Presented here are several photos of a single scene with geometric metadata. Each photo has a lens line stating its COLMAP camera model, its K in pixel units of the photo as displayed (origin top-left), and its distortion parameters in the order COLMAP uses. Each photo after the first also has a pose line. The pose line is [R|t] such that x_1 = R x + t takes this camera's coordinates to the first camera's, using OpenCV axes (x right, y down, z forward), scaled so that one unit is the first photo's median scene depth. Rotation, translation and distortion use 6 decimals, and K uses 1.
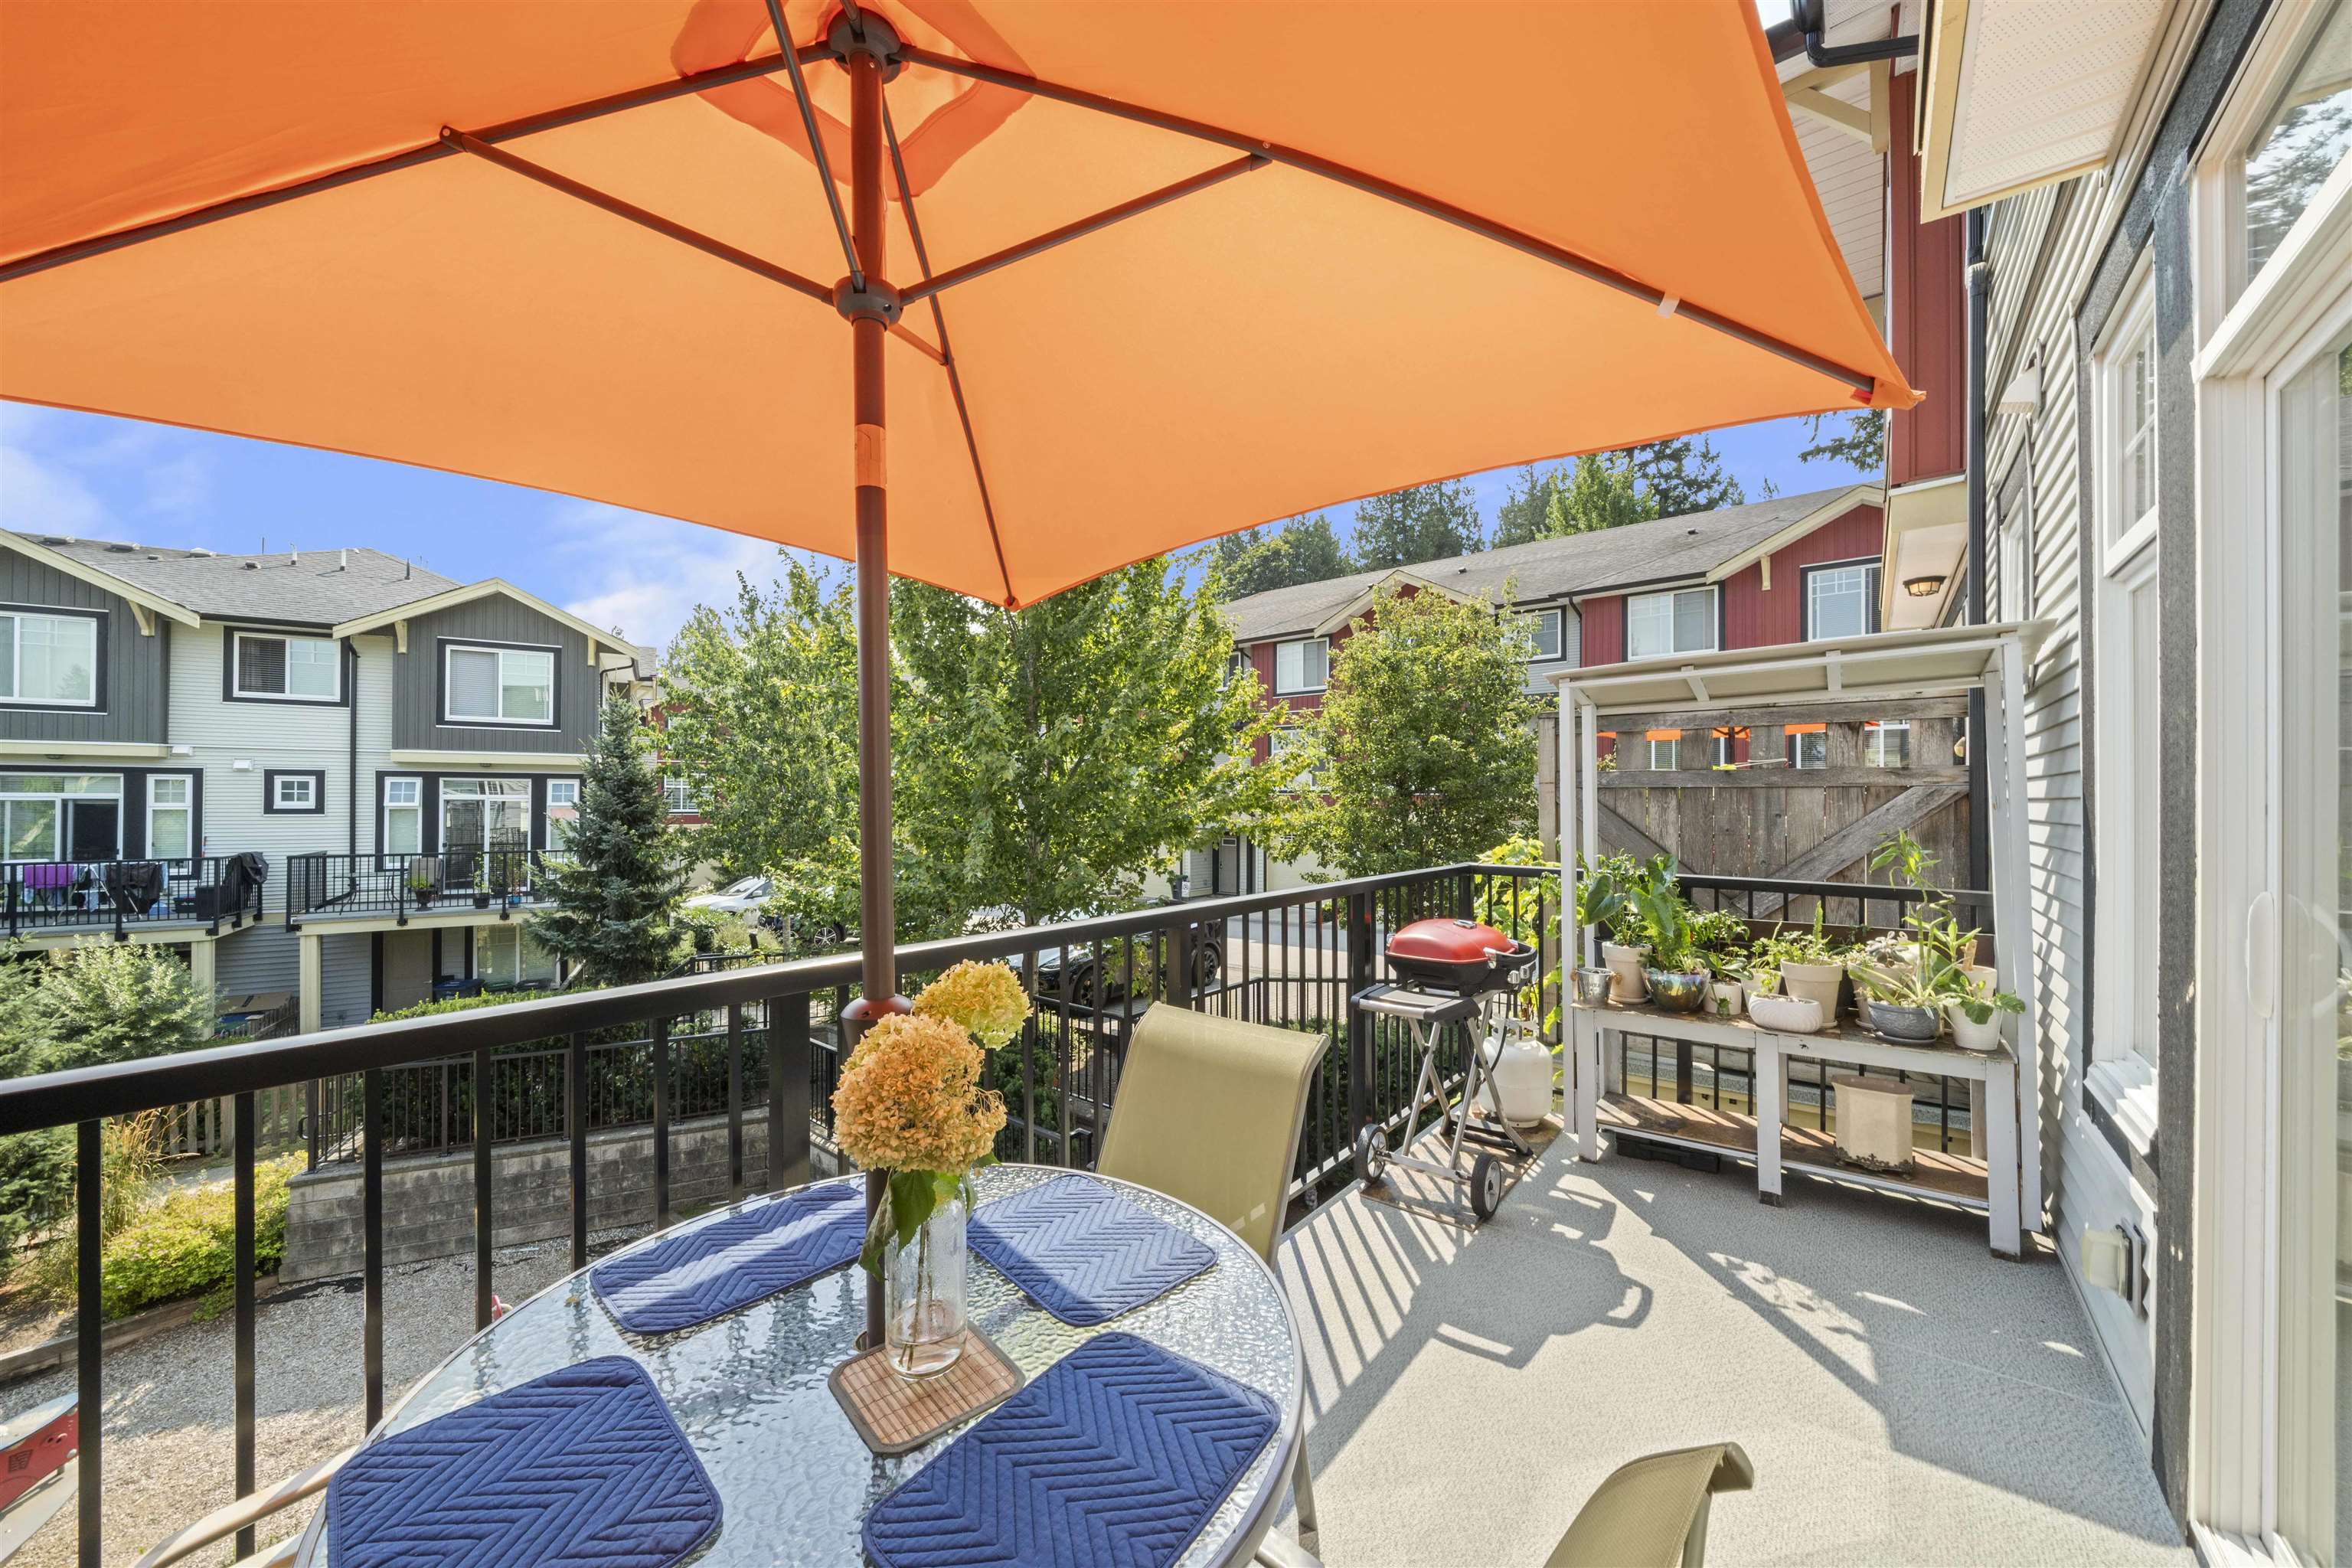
lens RADIAL K [[841.3, 0, 1167.9], [0, 841.3, 795.0], [0, 0, 1]] dist [-0.005346, 0.000446]
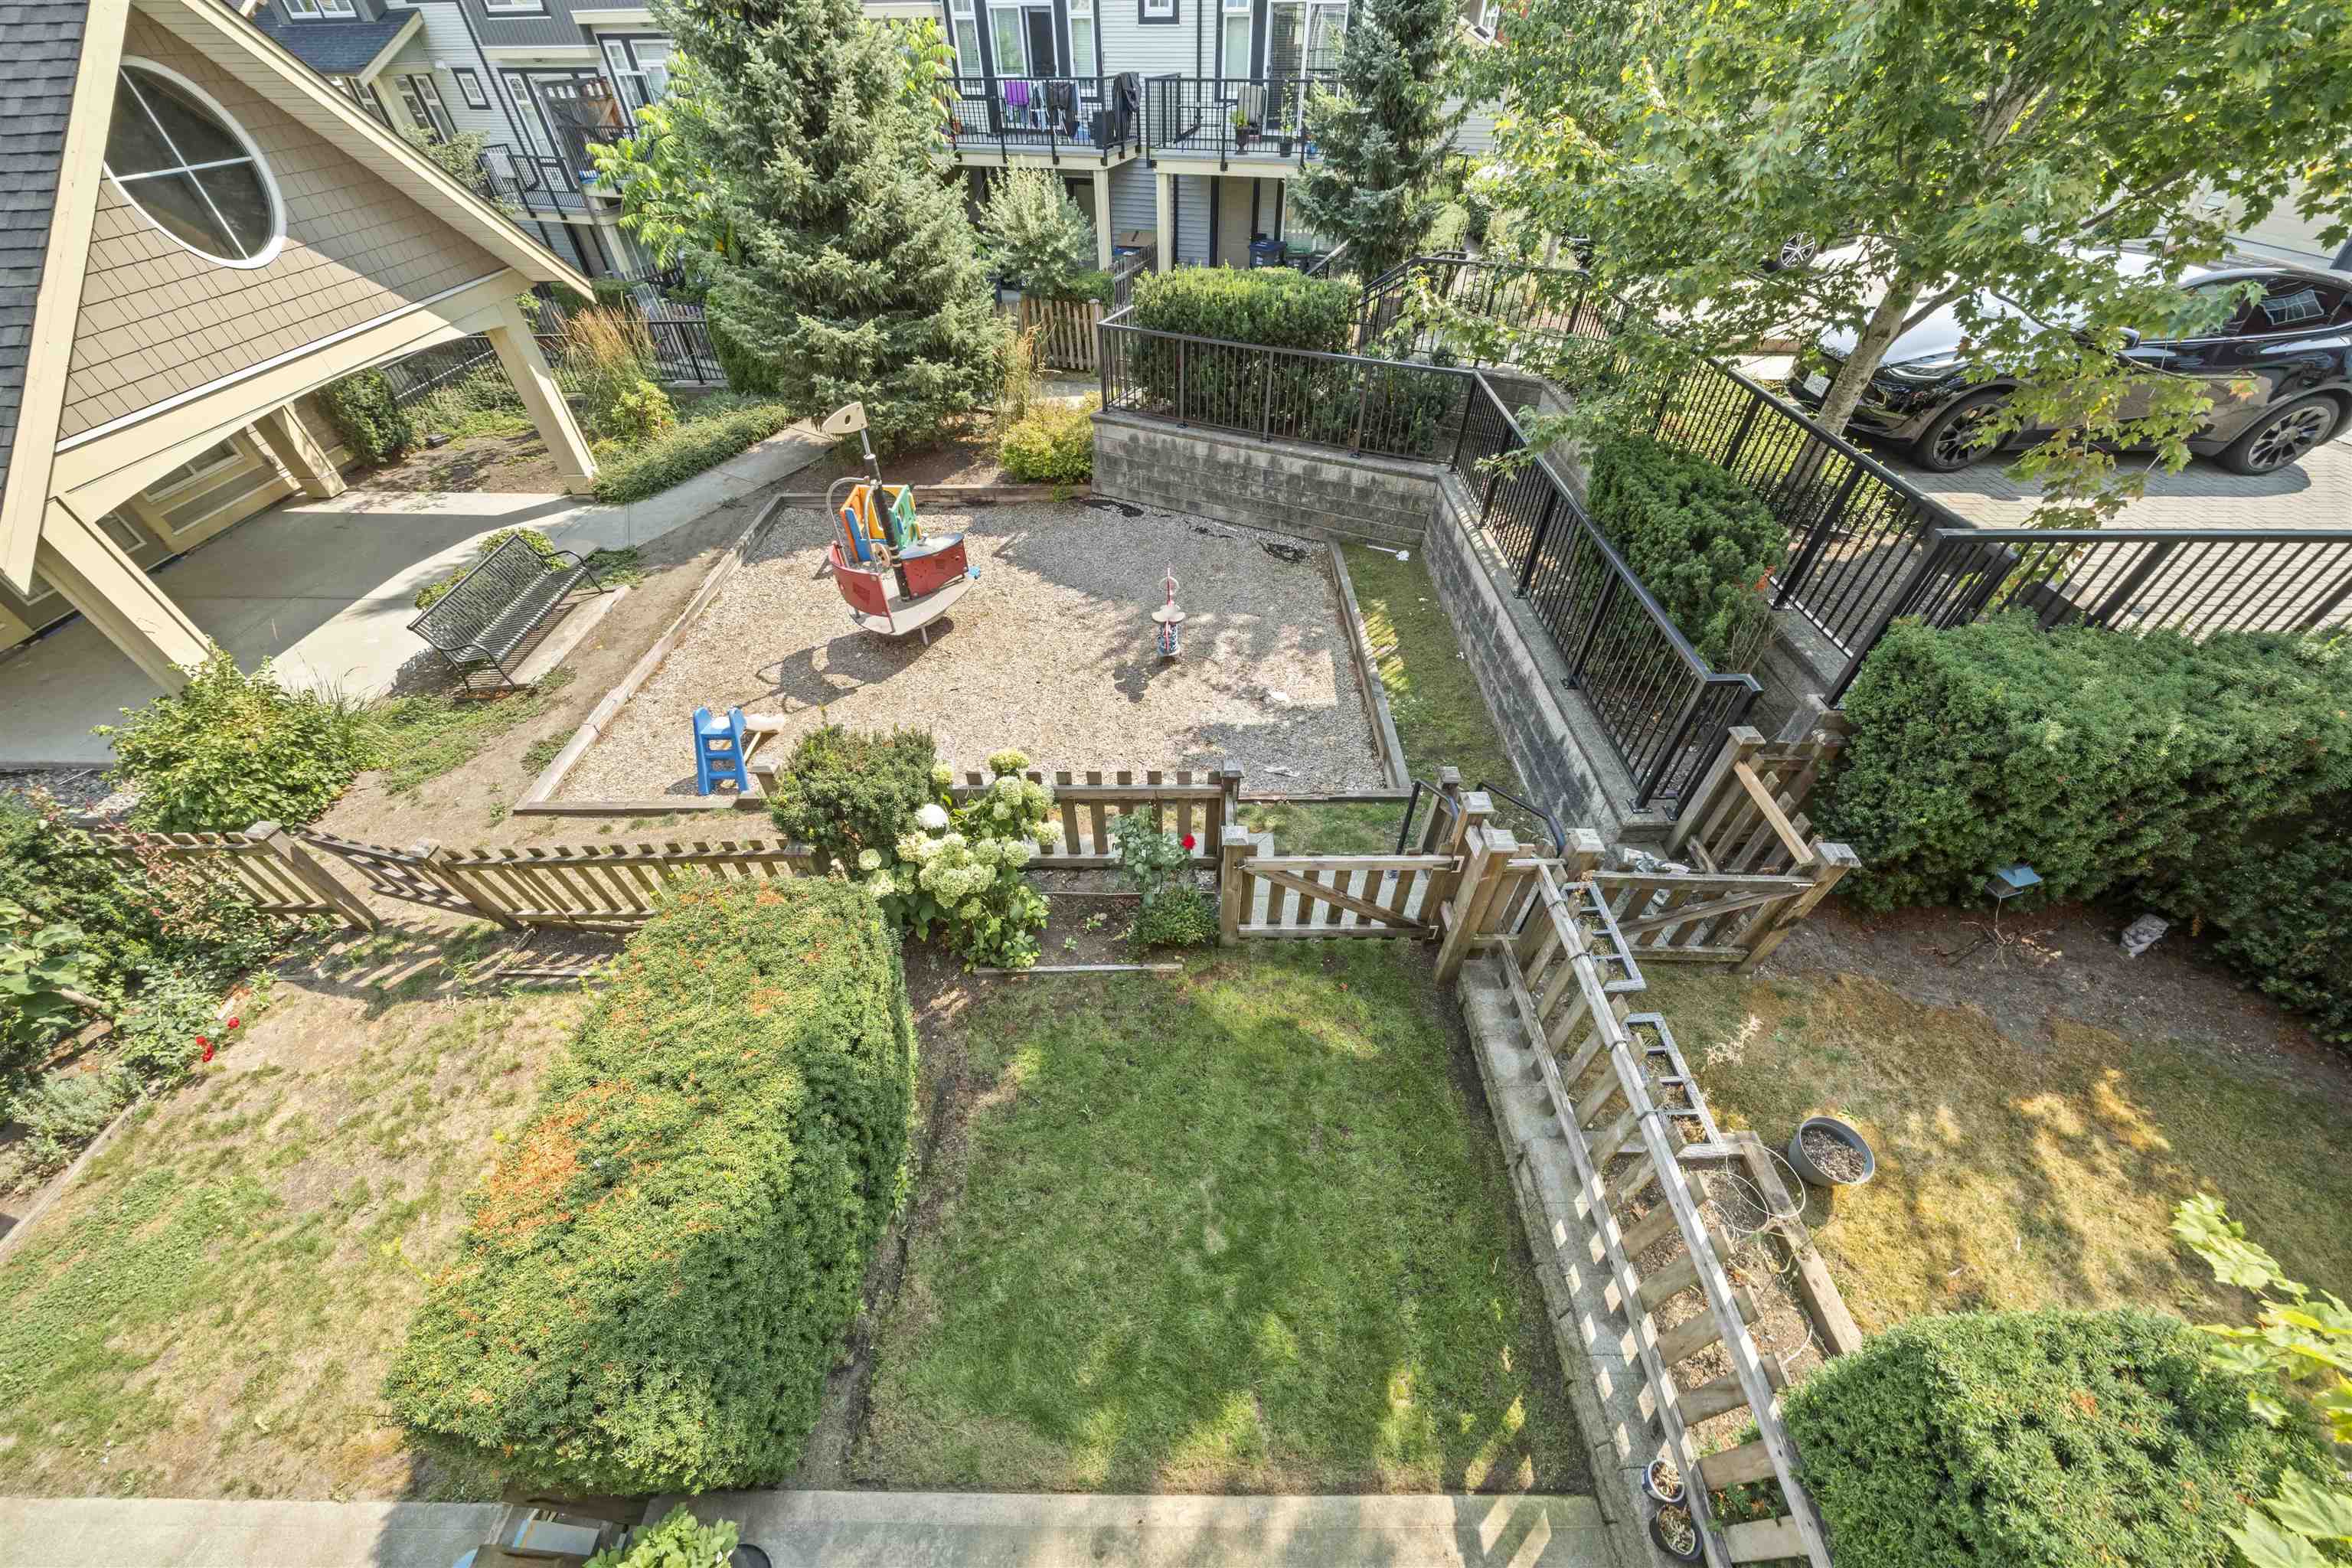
lens RADIAL K [[804.7, 0, 1172.3], [0, 804.7, 782.8], [0, 0, 1]] dist [-0.006009, -0.000389]
pose [[0.630196, 0.532412, -0.565146, 0.004221], [0.015510, 0.719095, 0.694739, 0.011202], [0.776281, -0.446587, 0.444913, 0.177820]]
